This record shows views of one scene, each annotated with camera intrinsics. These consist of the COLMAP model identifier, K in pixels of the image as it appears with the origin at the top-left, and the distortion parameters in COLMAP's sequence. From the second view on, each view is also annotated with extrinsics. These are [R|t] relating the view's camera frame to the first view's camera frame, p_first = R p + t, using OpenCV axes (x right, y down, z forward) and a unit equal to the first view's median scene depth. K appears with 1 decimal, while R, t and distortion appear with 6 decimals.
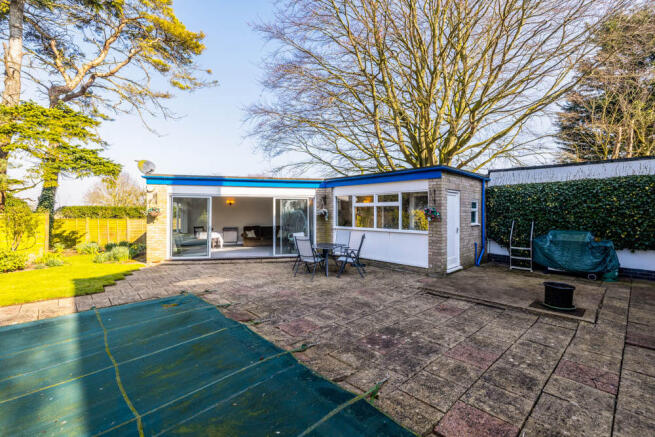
lens RADIAL K [[293.9, 0, 324.9], [0, 293.9, 214.4], [0, 0, 1]] dist [0.001481, -0.000326]
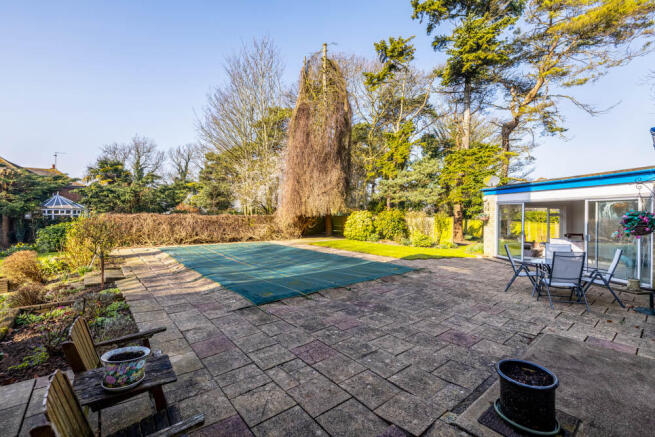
lens RADIAL K [[293.9, 0, 324.9], [0, 293.9, 214.4], [0, 0, 1]] dist [0.001481, -0.000326]
pose [[-0.076198, -0.001035, -0.997092, 0.831550], [-0.009997, 0.999950, -0.000274, -0.012801], [0.997043, 0.009947, -0.076205, 0.444918]]
